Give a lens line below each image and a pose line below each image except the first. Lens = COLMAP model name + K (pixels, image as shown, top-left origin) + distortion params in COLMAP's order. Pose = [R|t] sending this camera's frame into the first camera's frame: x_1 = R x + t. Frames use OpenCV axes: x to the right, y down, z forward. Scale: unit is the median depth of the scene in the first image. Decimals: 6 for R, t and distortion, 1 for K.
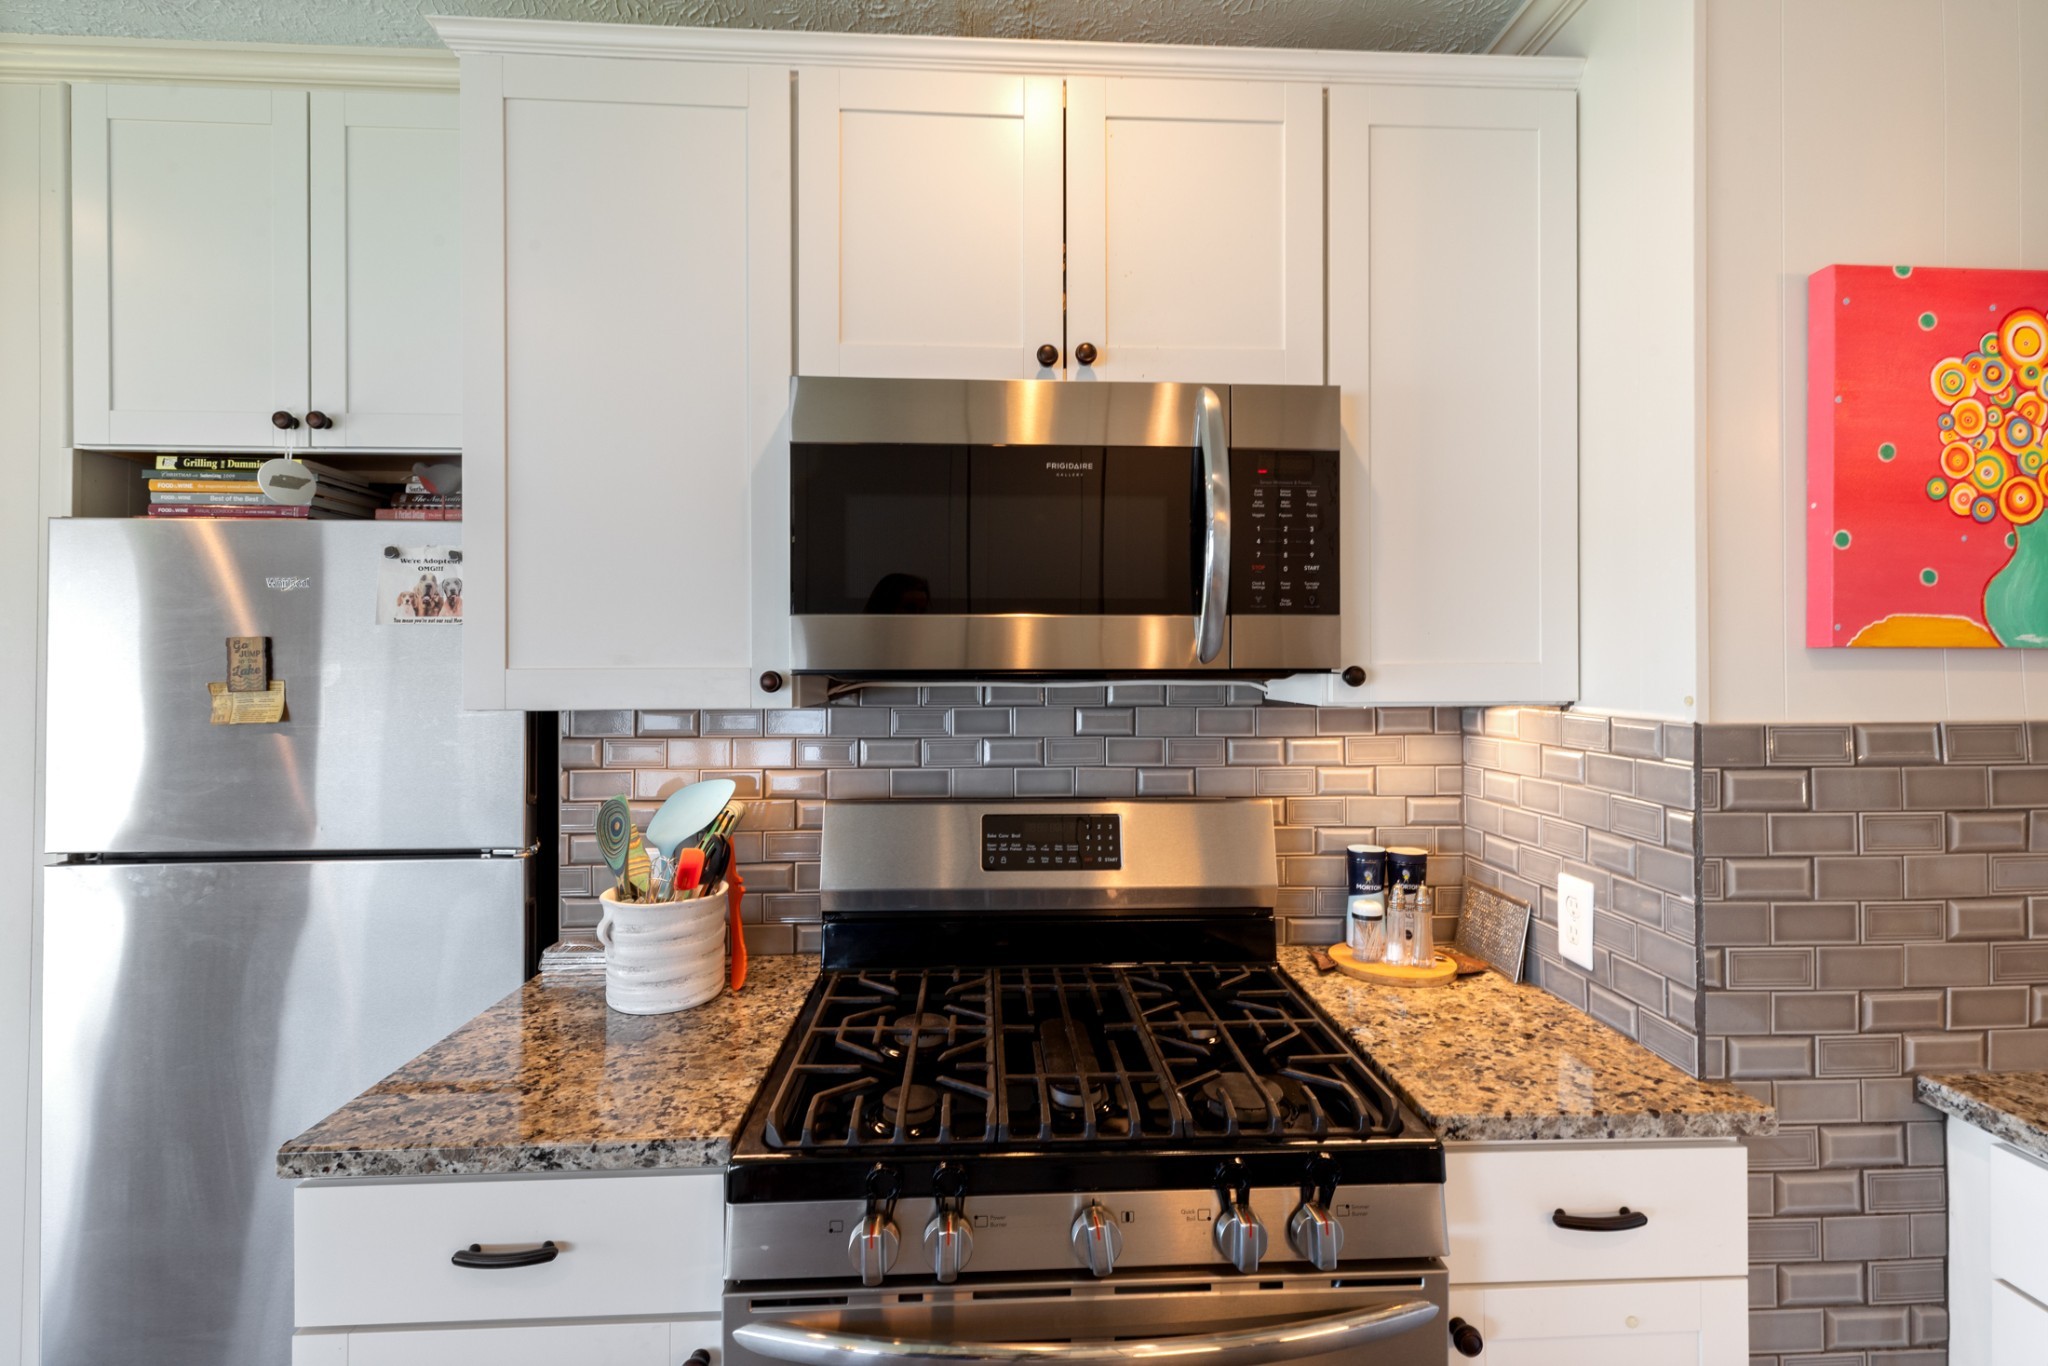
lens RADIAL K [[894.3, 0, 1028.8], [0, 894.3, 668.4], [0, 0, 1]] dist [-0.000008, -0.000016]
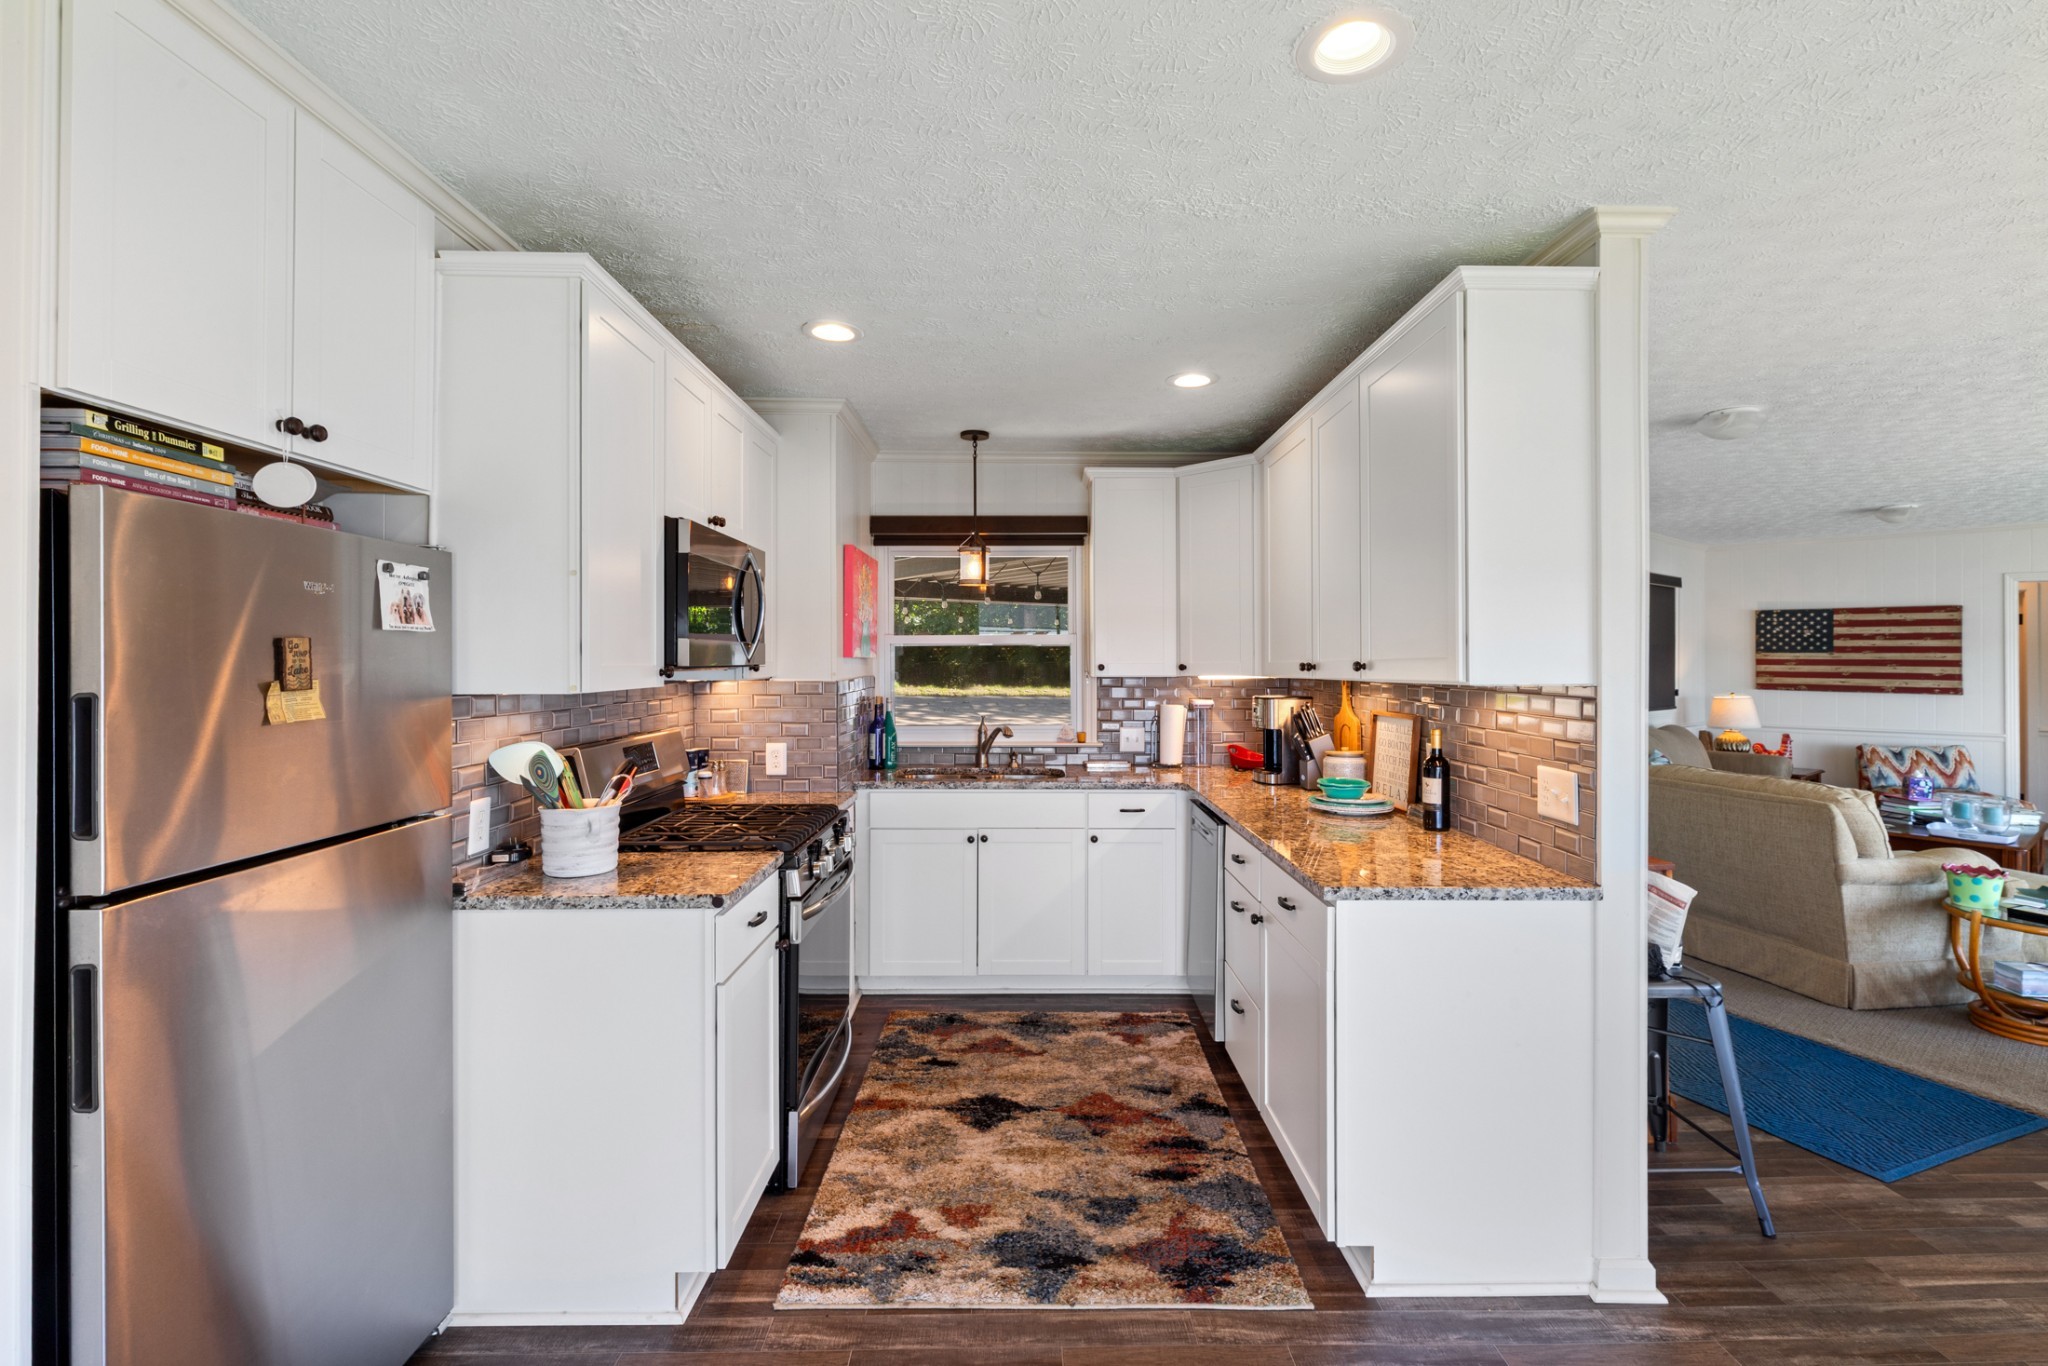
lens RADIAL K [[894.3, 0, 1026.7], [0, 894.3, 672.4], [0, 0, 1]] dist [-0.000008, -0.000016]
pose [[0.053320, -0.012516, 0.998499, -1.821357], [0.005321, 0.999911, 0.012249, -0.003210], [-0.998563, 0.004660, 0.053381, 0.106588]]
